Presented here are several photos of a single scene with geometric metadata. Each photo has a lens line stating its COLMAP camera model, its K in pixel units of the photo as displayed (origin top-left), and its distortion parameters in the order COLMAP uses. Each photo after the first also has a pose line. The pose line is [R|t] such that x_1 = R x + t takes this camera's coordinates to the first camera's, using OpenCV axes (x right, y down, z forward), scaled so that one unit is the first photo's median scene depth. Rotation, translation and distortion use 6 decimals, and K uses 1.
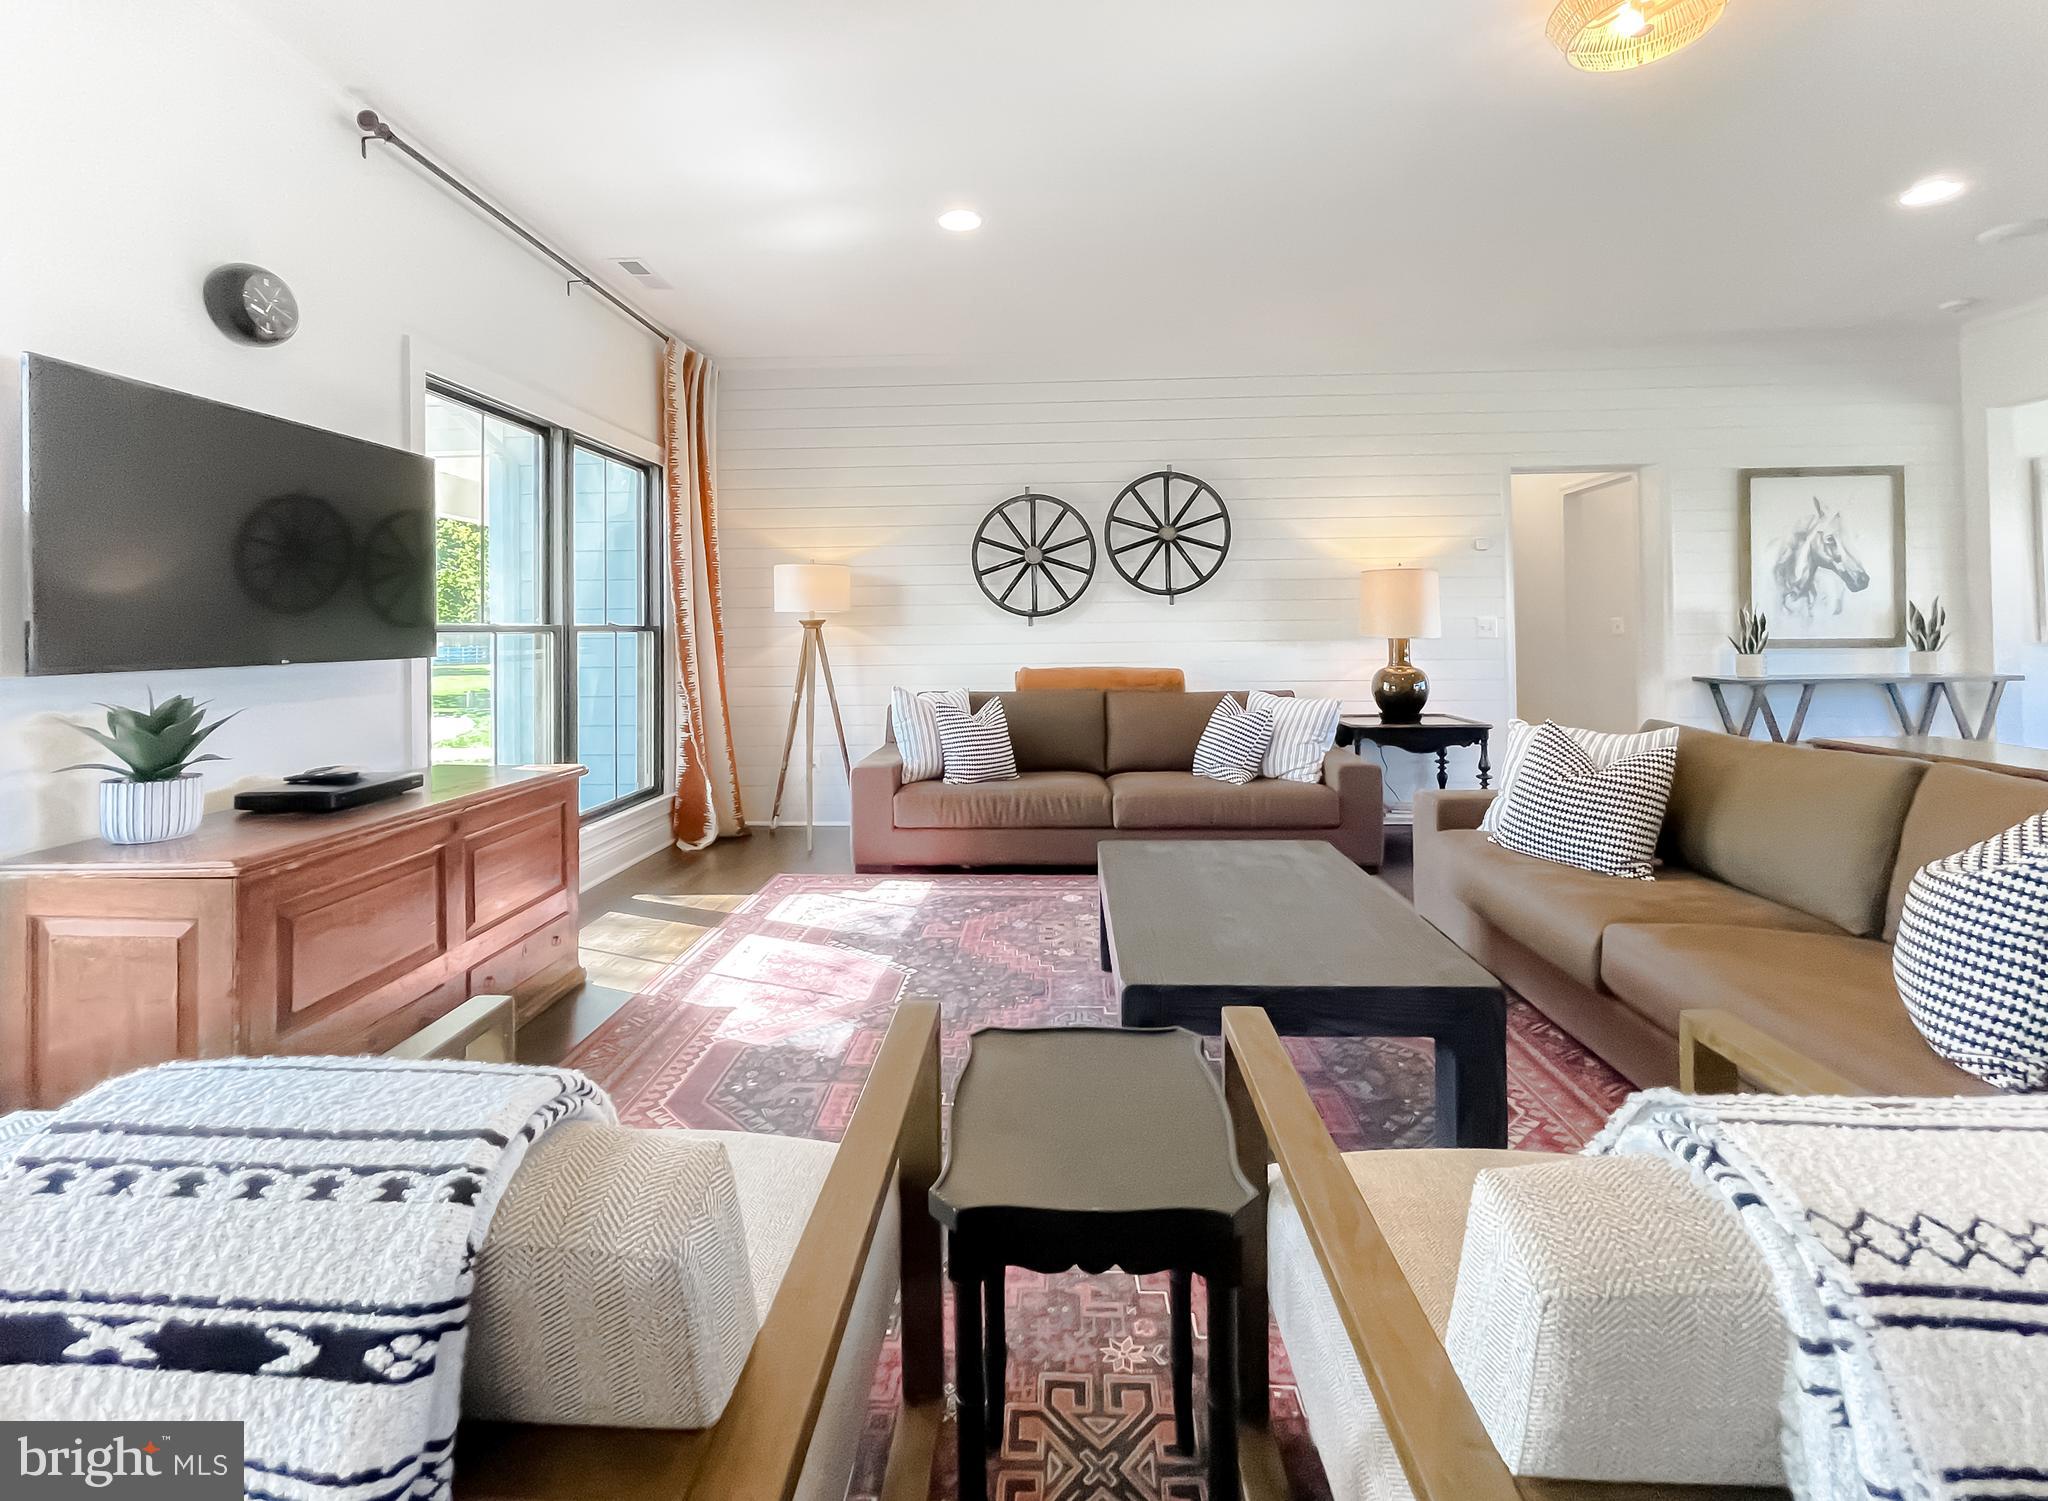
lens RADIAL K [[868.4, 0, 1000.6], [0, 868.4, 623.6], [0, 0, 1]] dist [0.000003, -0.000066]
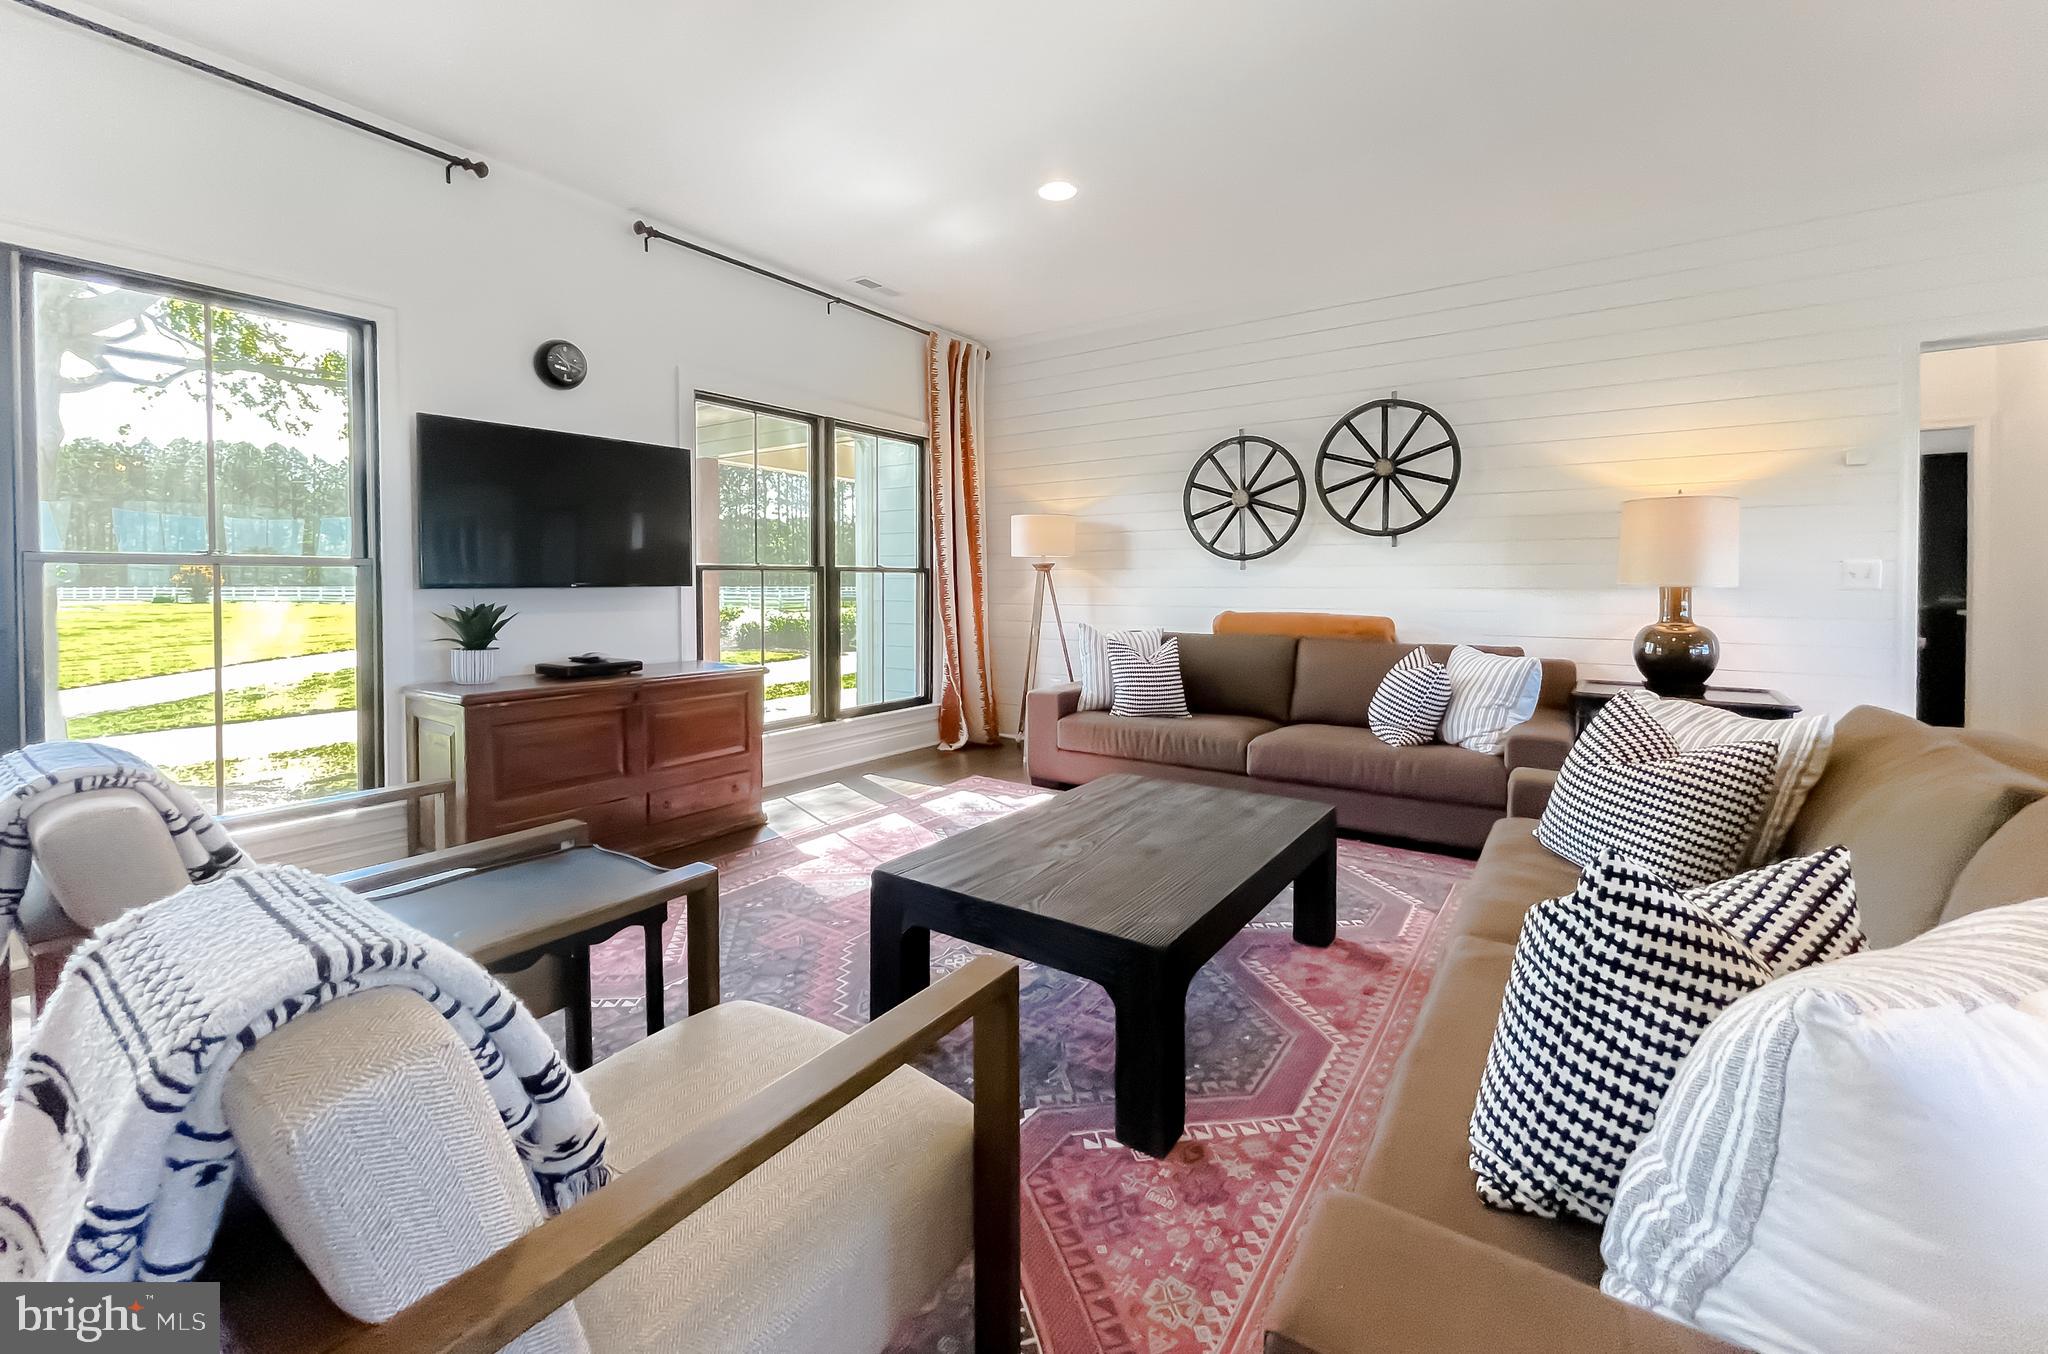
lens RADIAL K [[819.2, 0, 1003.2], [0, 819.2, 597.1], [0, 0, 1]] dist [-0.000891, -0.000562]
pose [[0.850232, 0.022244, -0.525938, 0.313714], [-0.005314, 0.999419, 0.033679, 0.004452], [0.526381, -0.025840, 0.849856, 0.060709]]
